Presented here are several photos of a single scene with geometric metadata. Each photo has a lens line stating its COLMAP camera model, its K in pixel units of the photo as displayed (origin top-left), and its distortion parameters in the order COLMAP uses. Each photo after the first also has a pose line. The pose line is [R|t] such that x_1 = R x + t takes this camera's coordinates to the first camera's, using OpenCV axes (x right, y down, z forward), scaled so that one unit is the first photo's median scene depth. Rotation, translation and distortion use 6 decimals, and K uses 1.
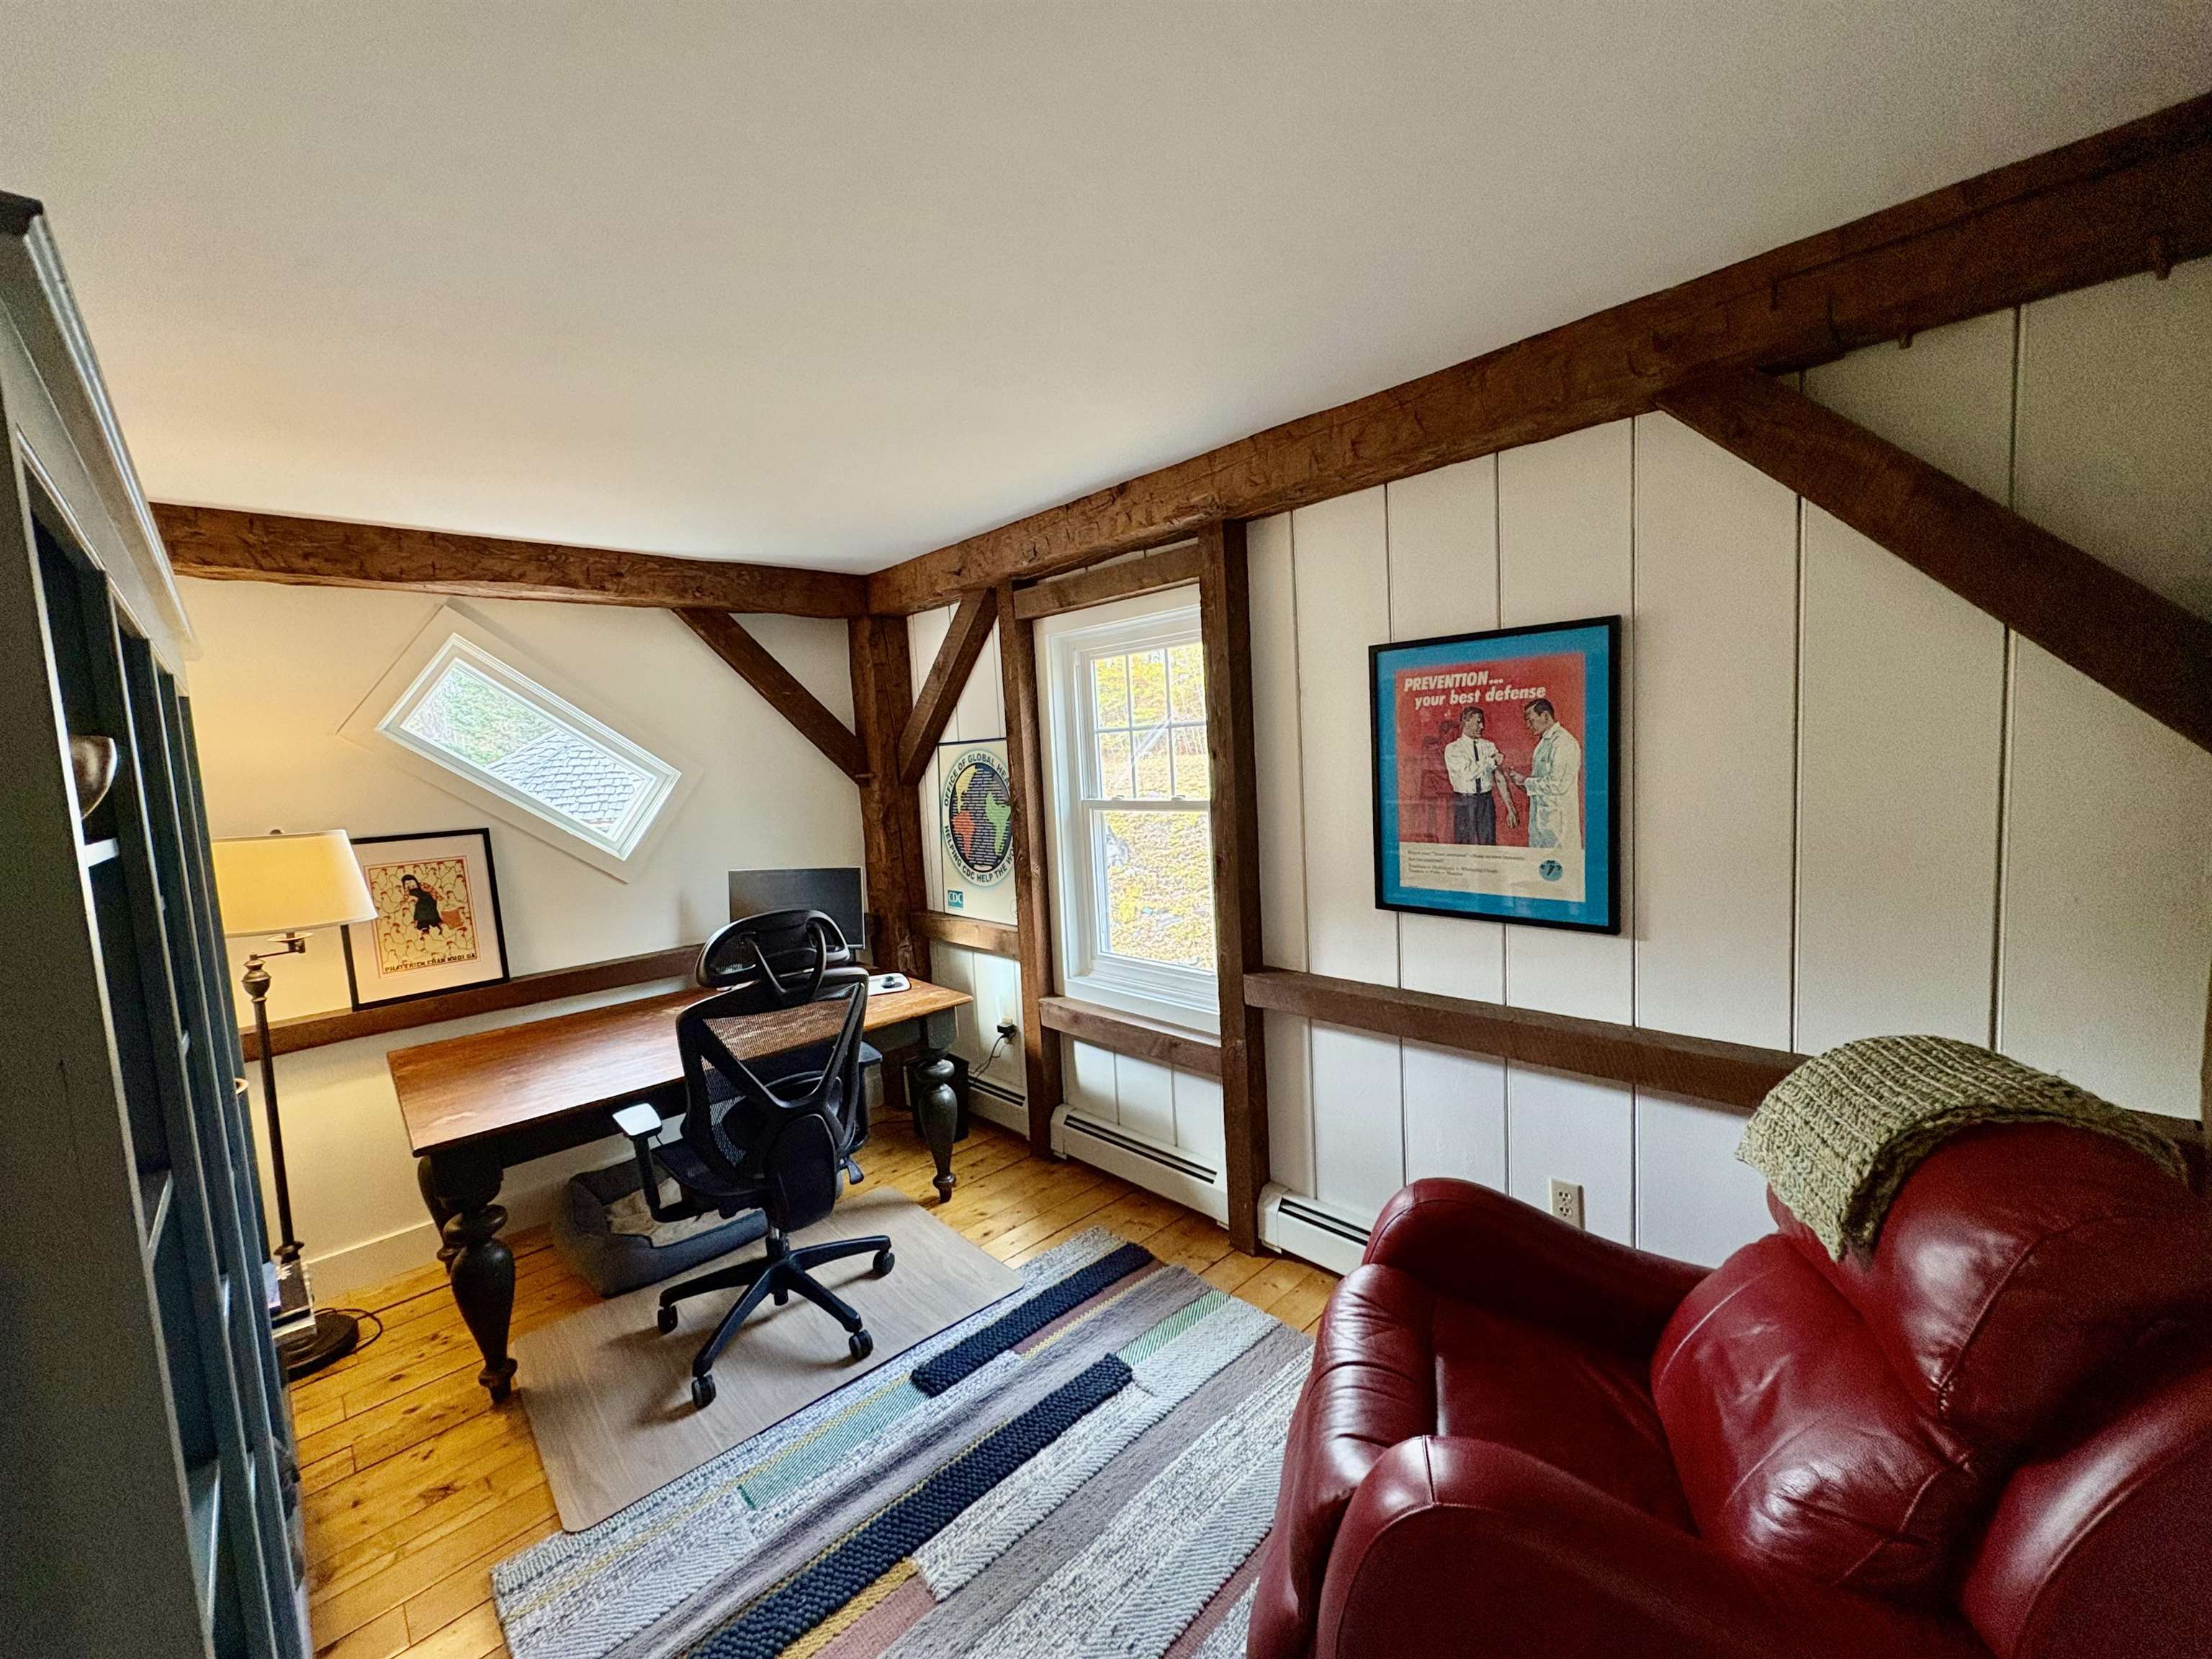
lens RADIAL K [[886.8, 0, 1106.0], [0, 886.8, 829.5], [0, 0, 1]] dist [-0.002750, -0.000096]
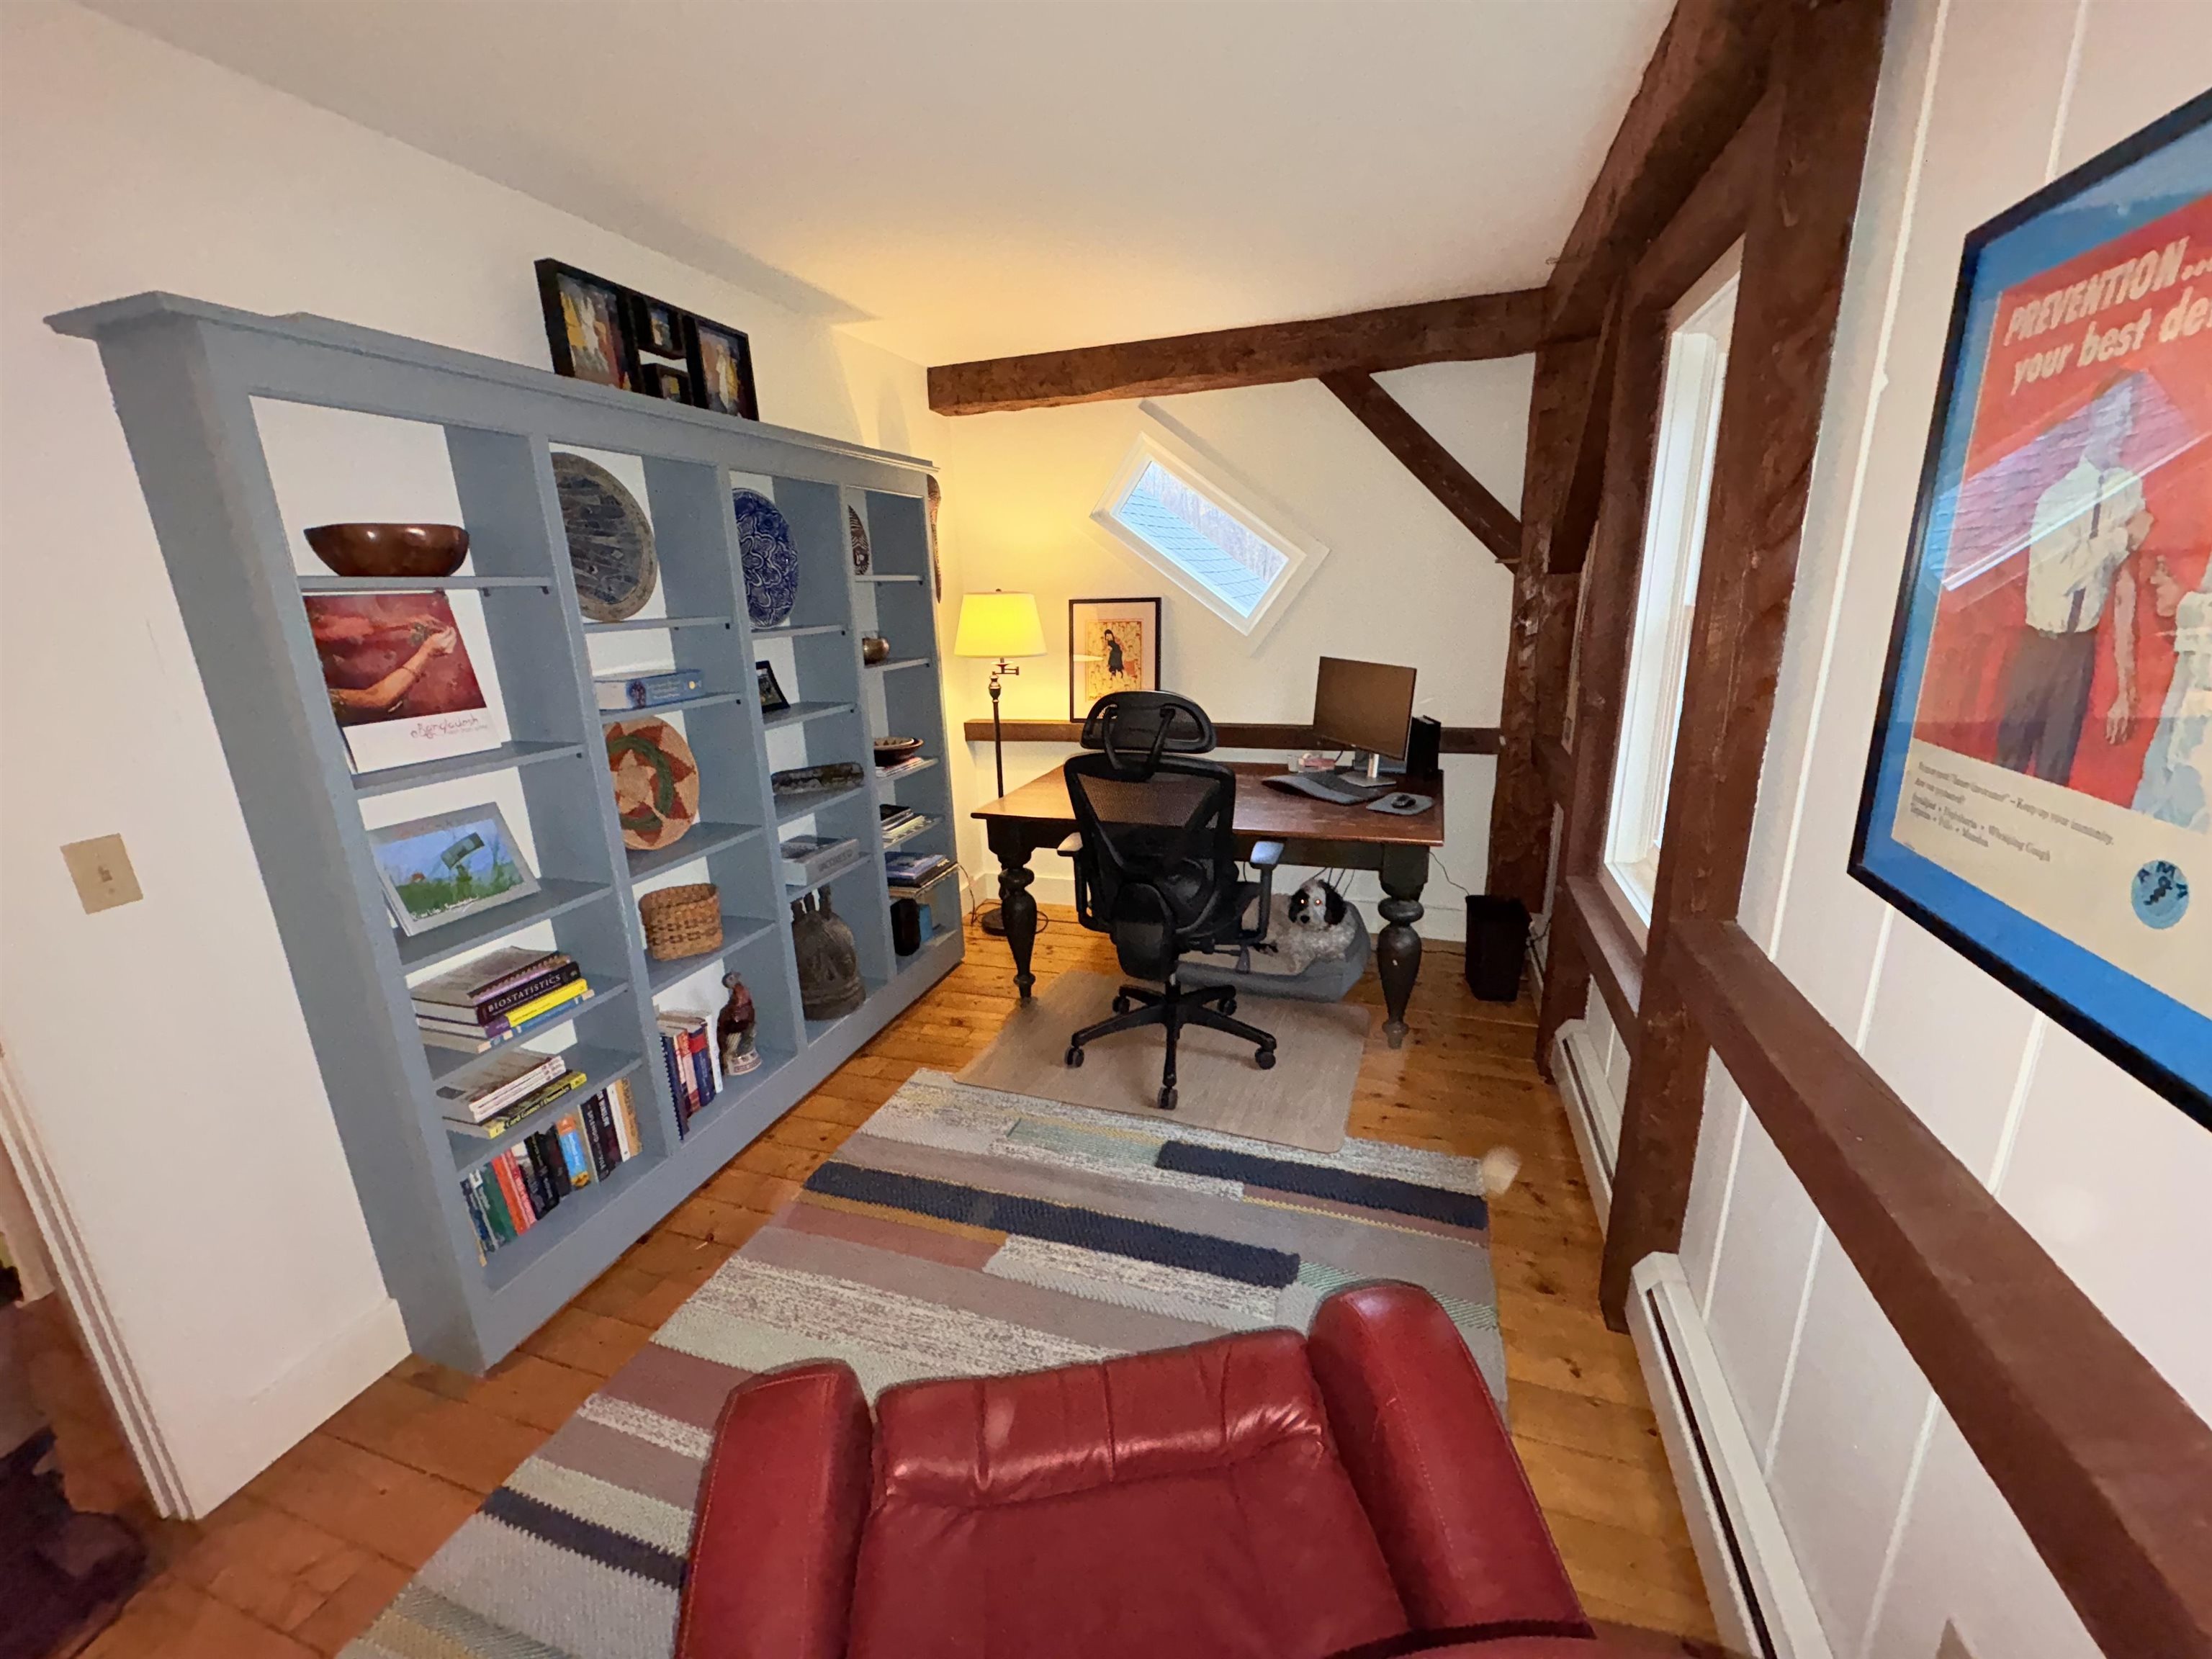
lens RADIAL K [[886.8, 0, 1106.0], [0, 886.8, 829.5], [0, 0, 1]] dist [-0.002750, -0.000096]
pose [[0.448862, 0.276038, -0.849898, 0.517294], [-0.071314, 0.959125, 0.273850, -0.031253], [0.890751, -0.062311, 0.450200, 0.447115]]
